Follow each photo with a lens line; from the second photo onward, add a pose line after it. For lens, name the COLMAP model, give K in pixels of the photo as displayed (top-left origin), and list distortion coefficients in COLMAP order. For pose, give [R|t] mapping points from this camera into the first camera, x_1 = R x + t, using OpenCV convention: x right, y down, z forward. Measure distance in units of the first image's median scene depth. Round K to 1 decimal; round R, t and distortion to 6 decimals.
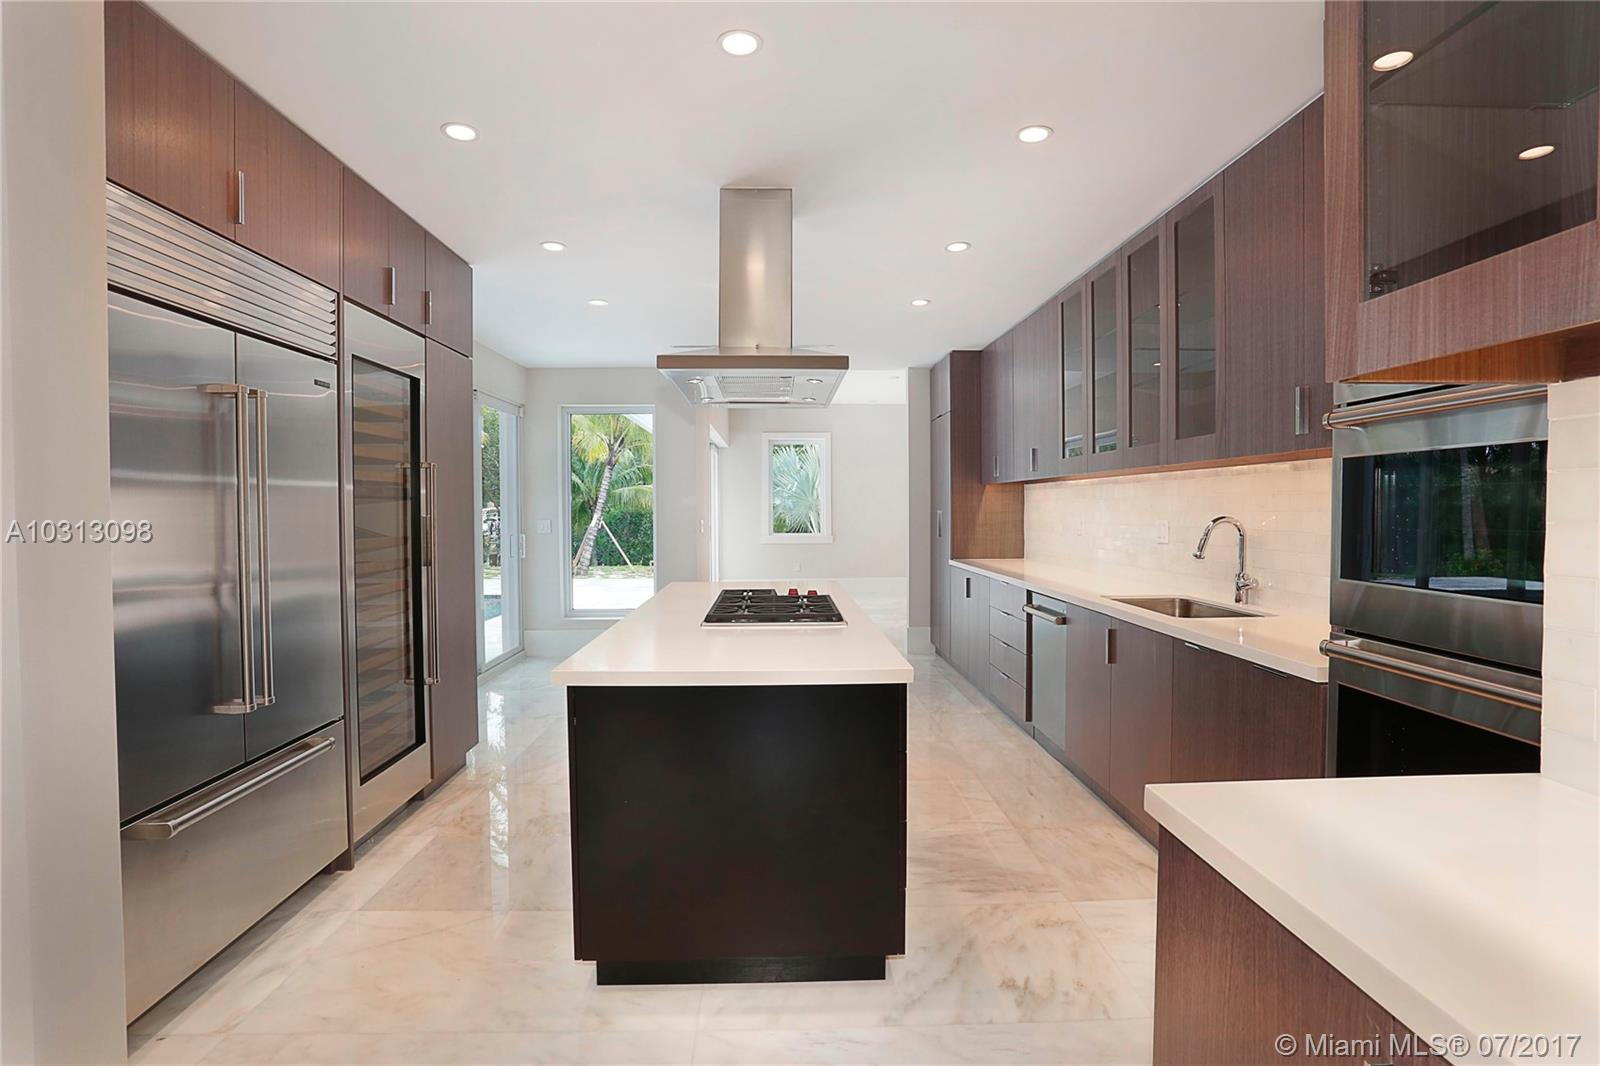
lens RADIAL K [[781.5, 0, 797.3], [0, 781.5, 524.7], [0, 0, 1]] dist [-0.076228, 0.034682]
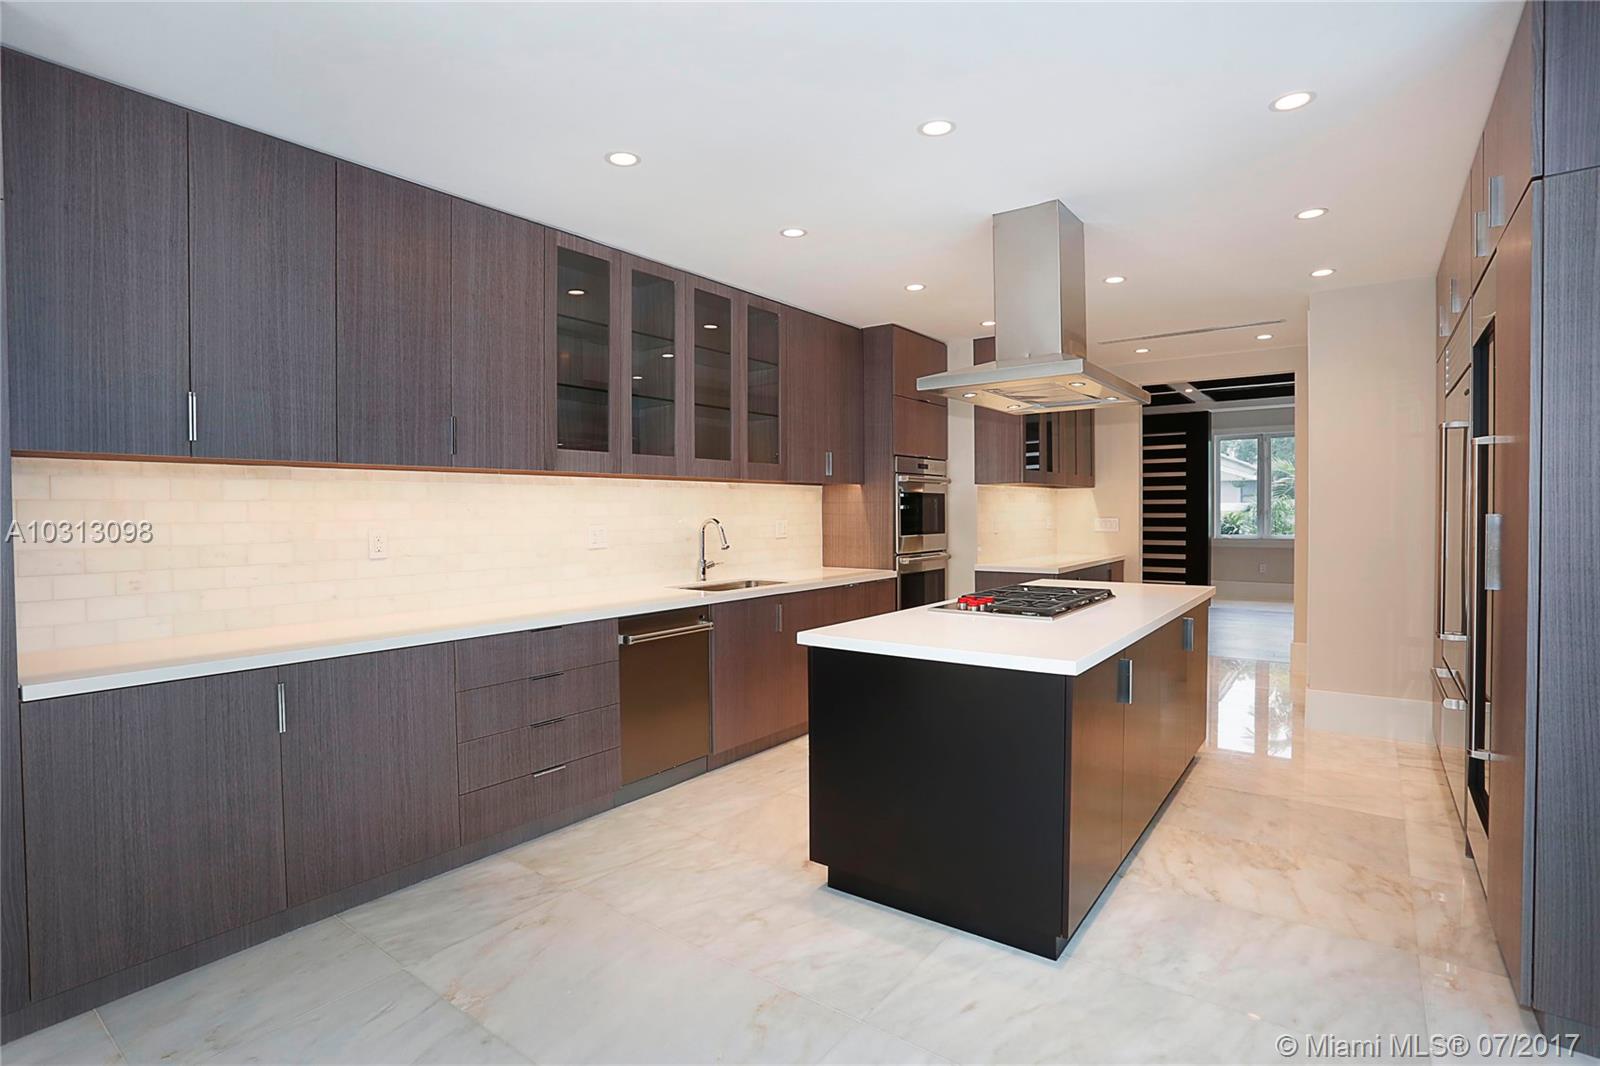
lens RADIAL K [[781.5, 0, 797.3], [0, 781.5, 524.7], [0, 0, 1]] dist [-0.076228, 0.034682]
pose [[-0.781402, -0.000430, 0.624028, -0.442282], [0.025094, 0.999169, 0.032110, -0.040262], [-0.623523, 0.040750, -0.780742, 2.014107]]
